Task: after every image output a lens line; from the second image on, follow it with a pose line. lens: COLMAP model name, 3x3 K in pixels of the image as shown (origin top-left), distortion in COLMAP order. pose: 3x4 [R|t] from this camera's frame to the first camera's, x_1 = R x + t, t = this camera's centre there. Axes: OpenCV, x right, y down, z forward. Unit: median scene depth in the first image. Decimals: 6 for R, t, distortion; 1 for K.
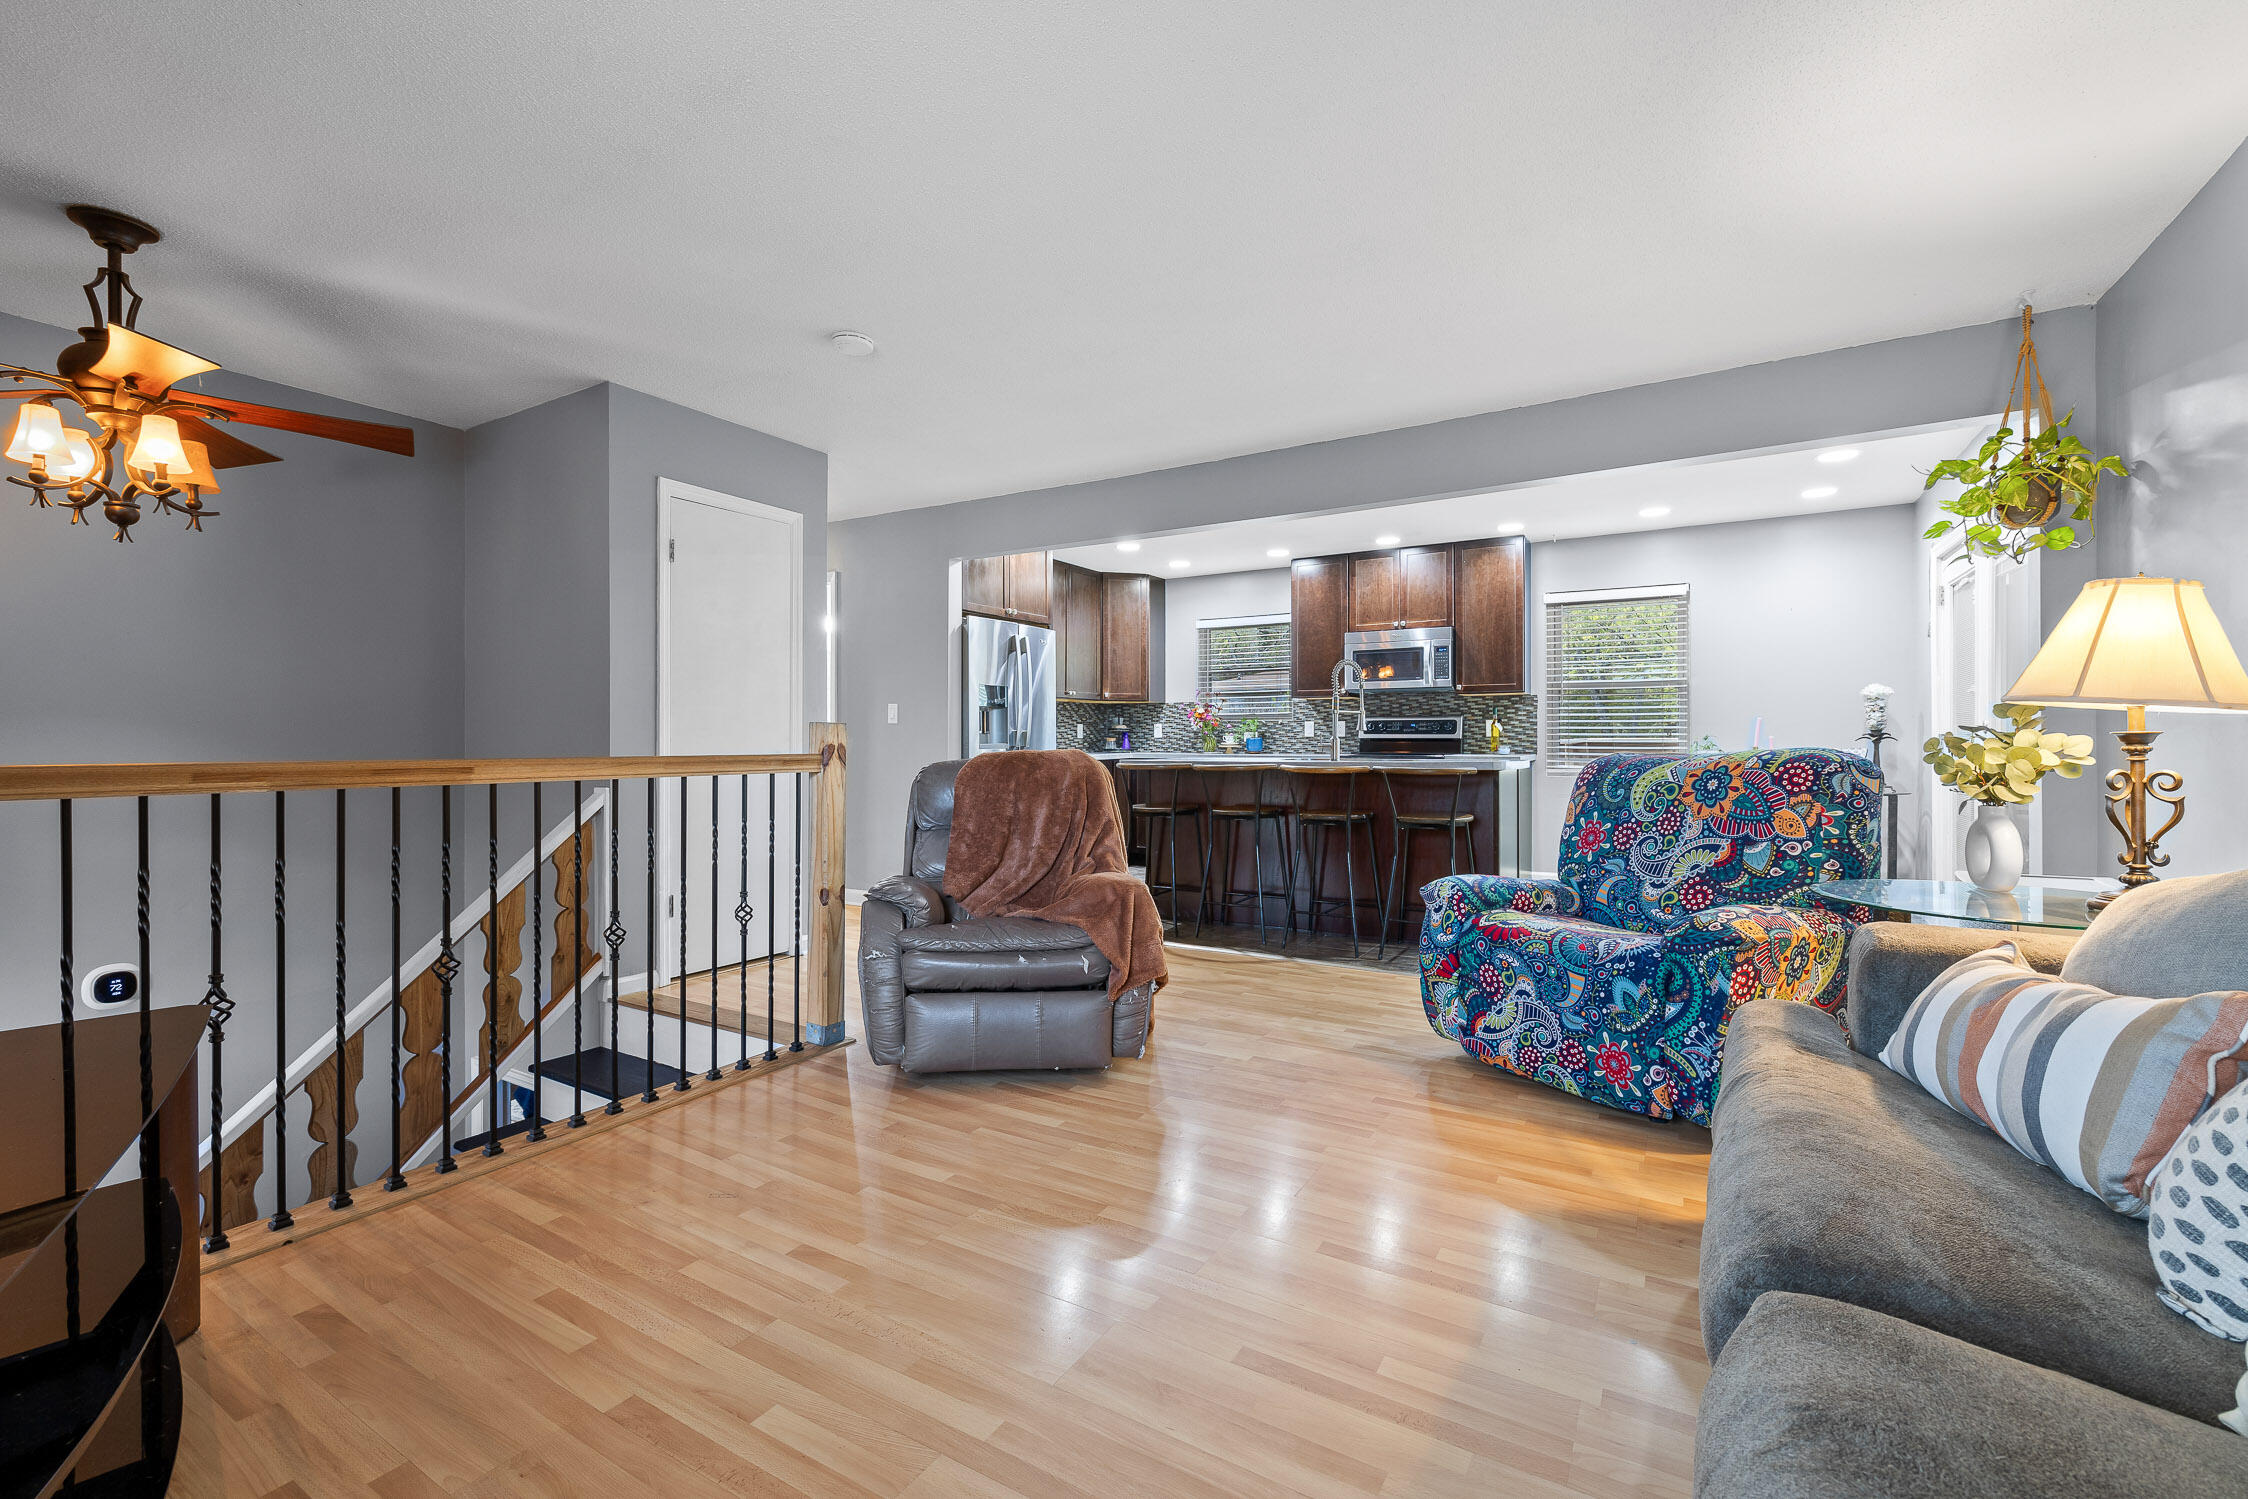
lens RADIAL K [[956.9, 0, 1119.8], [0, 956.9, 743.2], [0, 0, 1]] dist [-0.000957, 0.000276]
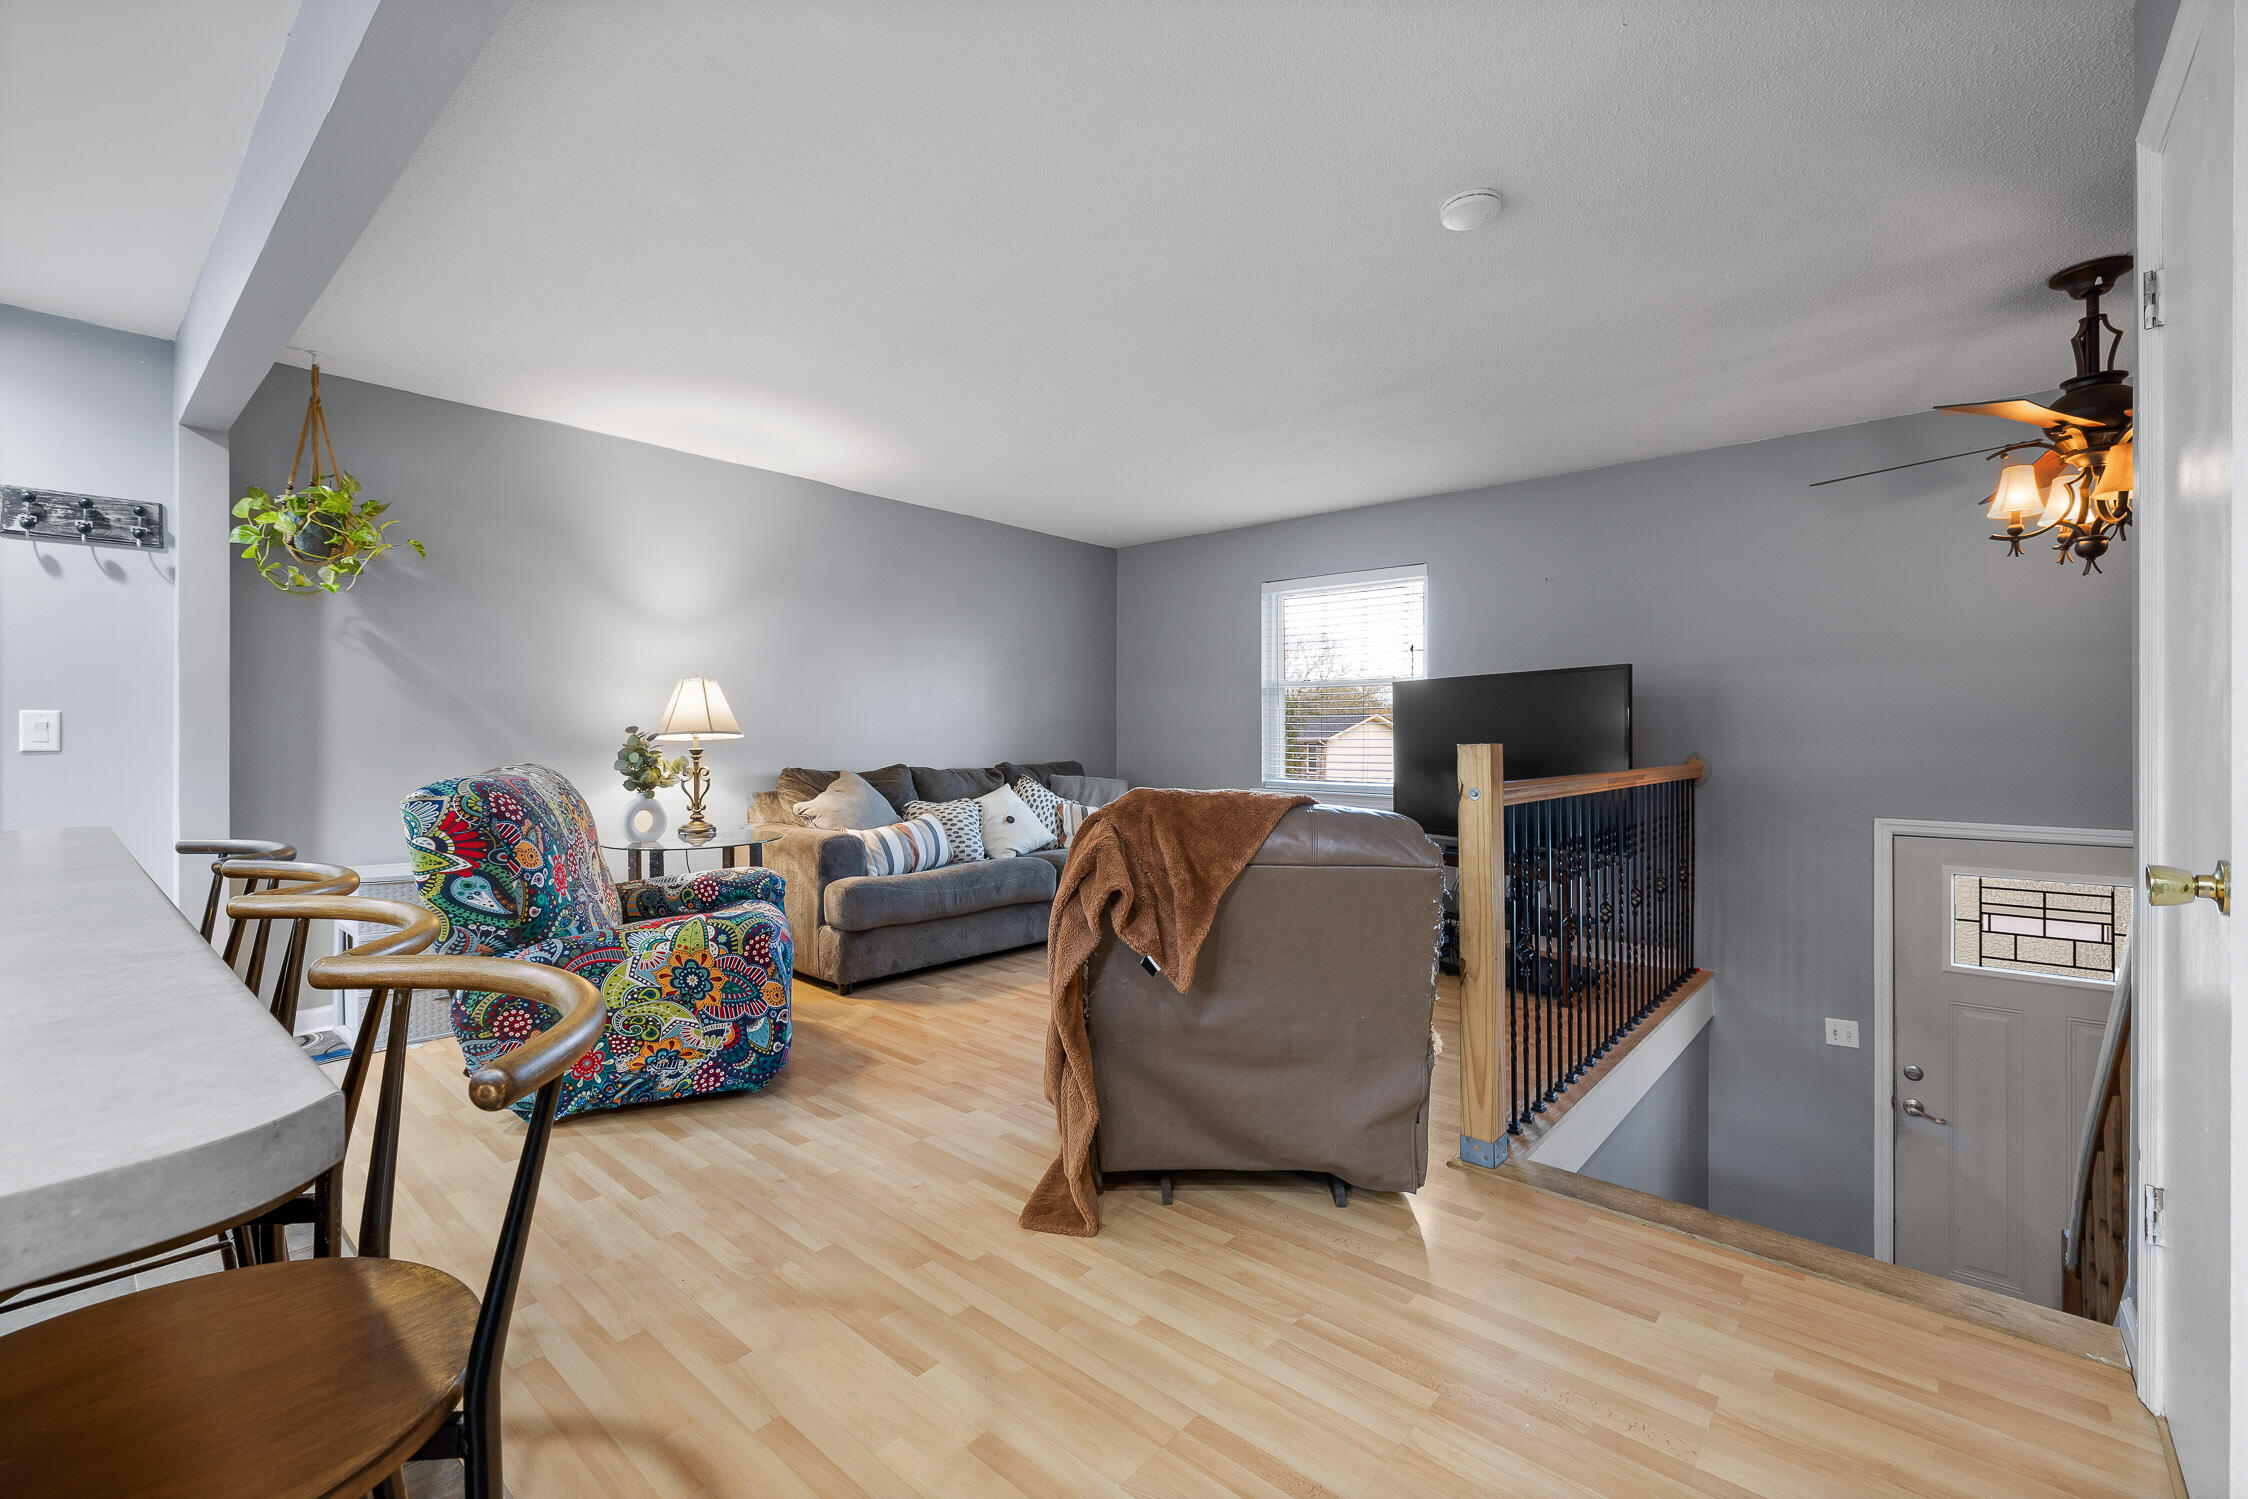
lens RADIAL K [[956.9, 0, 1119.8], [0, 956.9, 743.2], [0, 0, 1]] dist [-0.000957, 0.000276]
pose [[-0.985807, -0.004020, 0.167835, -0.072666], [-0.003072, 0.999978, 0.005910, -0.012493], [-0.167855, 0.005311, -0.985797, 0.899892]]
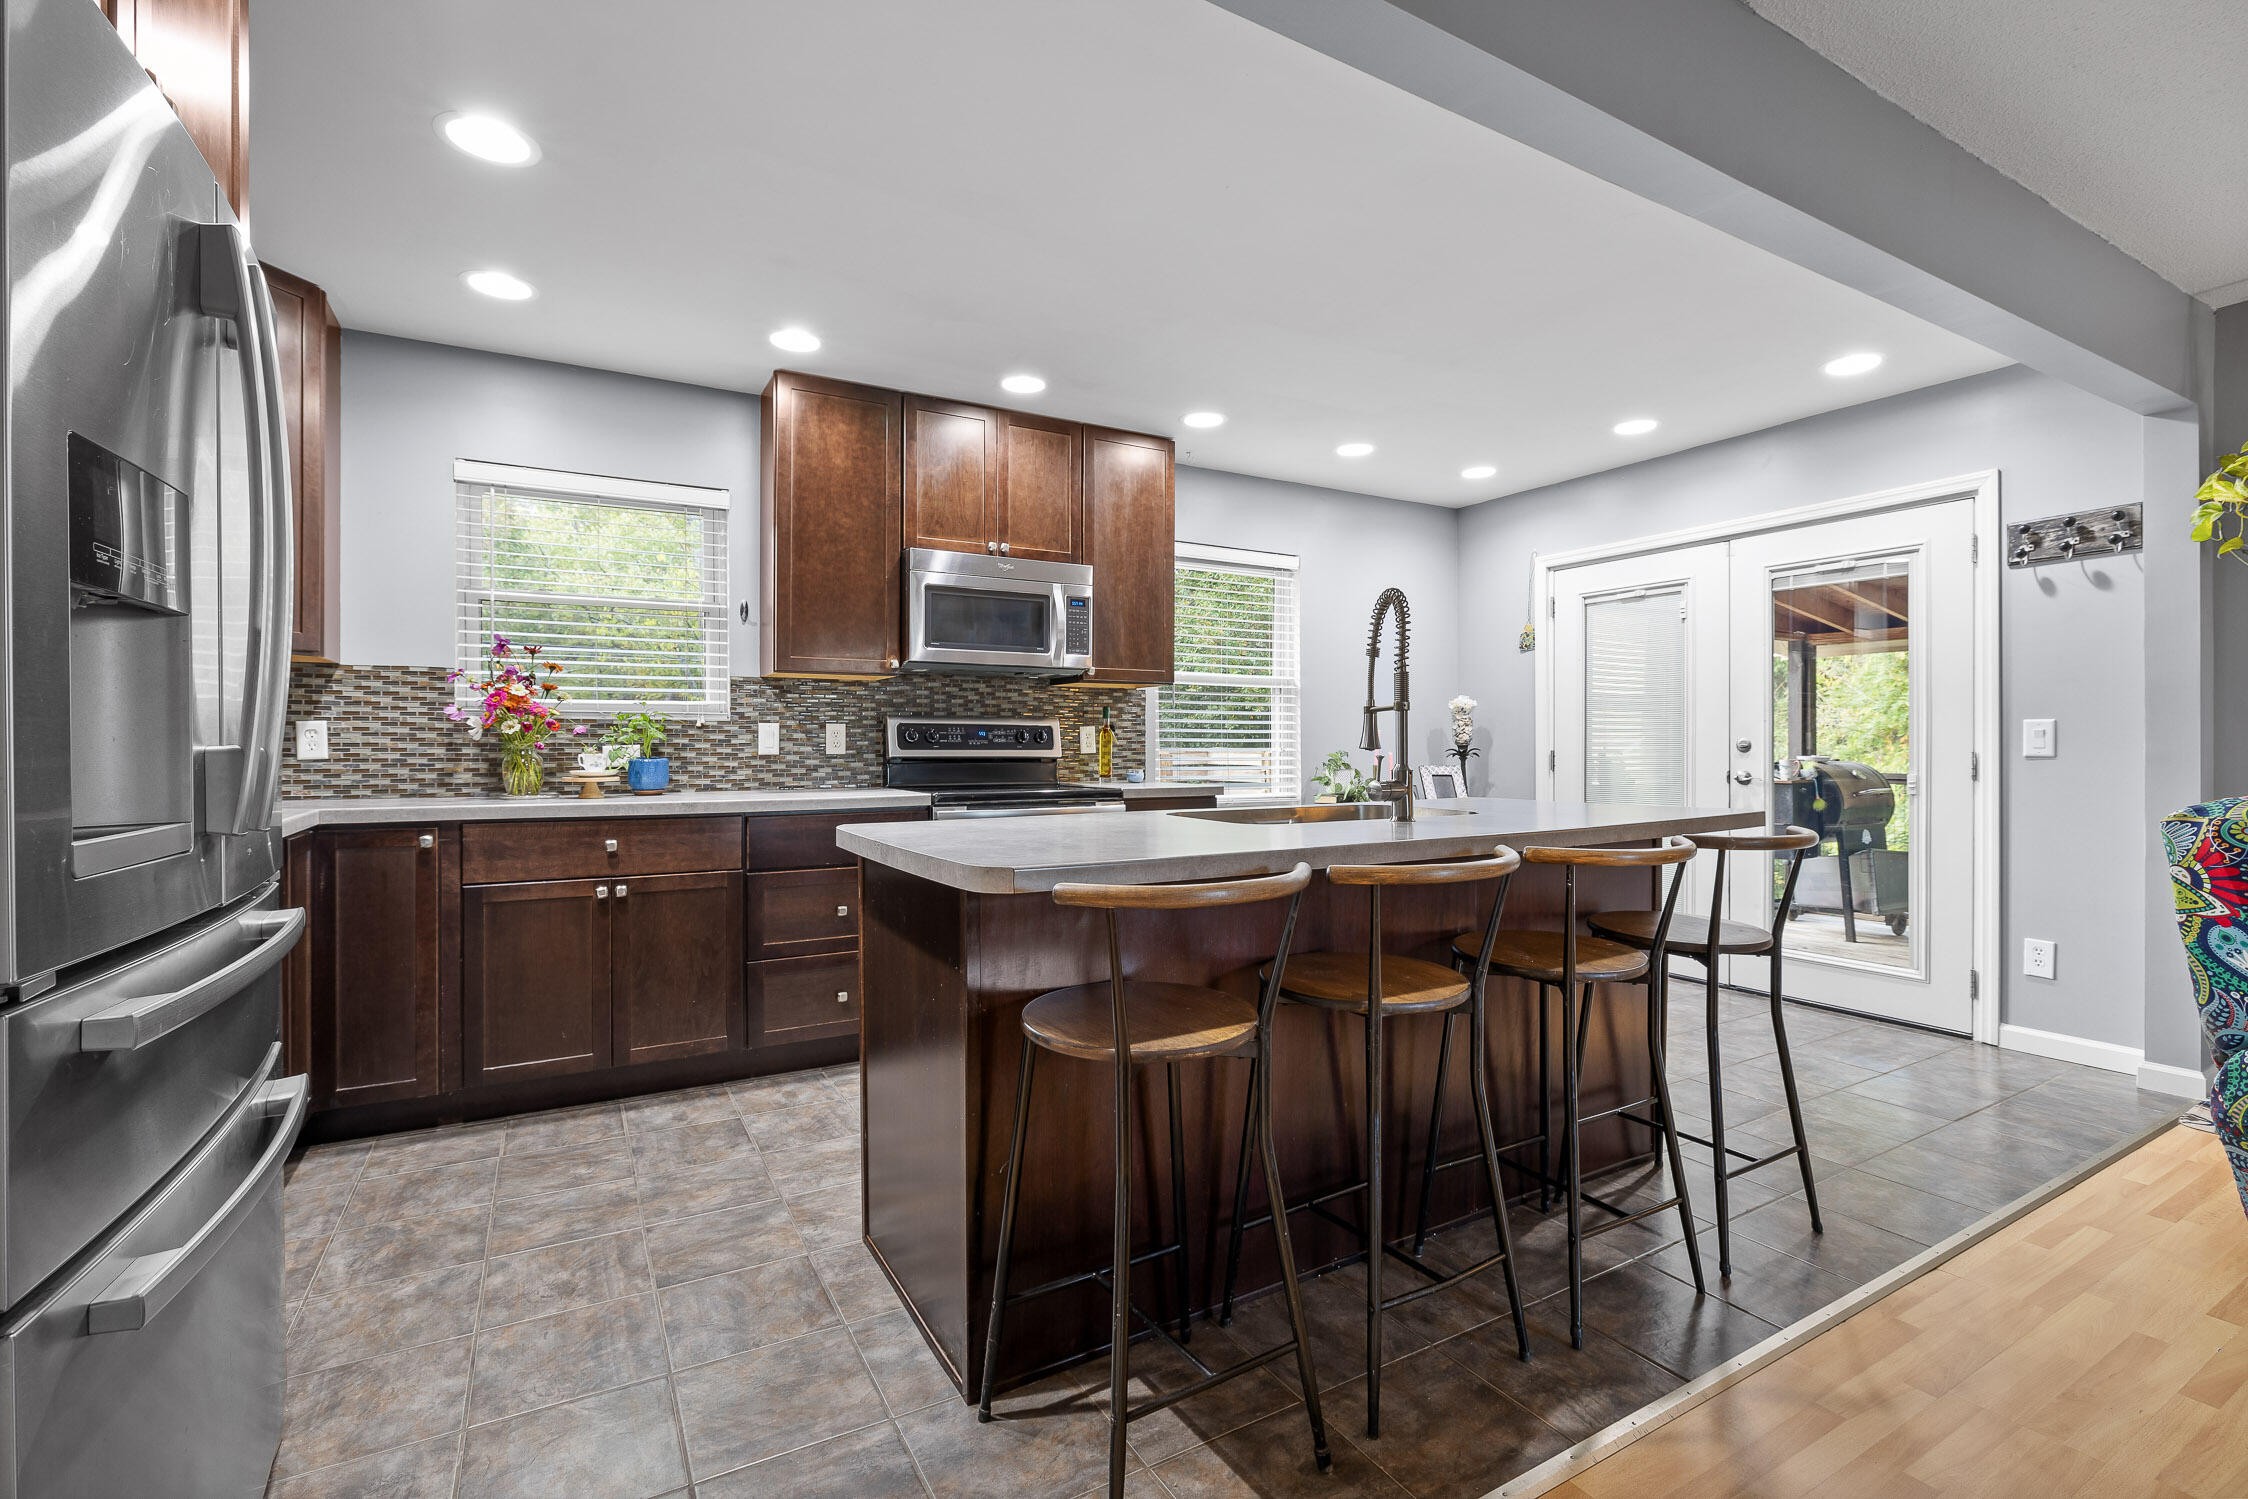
lens RADIAL K [[992.4, 0, 1124.0], [0, 992.4, 749.5], [0, 0, 1]] dist [0.000110, 0.000057]
pose [[0.479571, -0.003897, 0.877495, -0.178812], [0.004172, 0.999989, 0.002160, -0.011349], [-0.877493, 0.002625, 0.479581, 0.704685]]
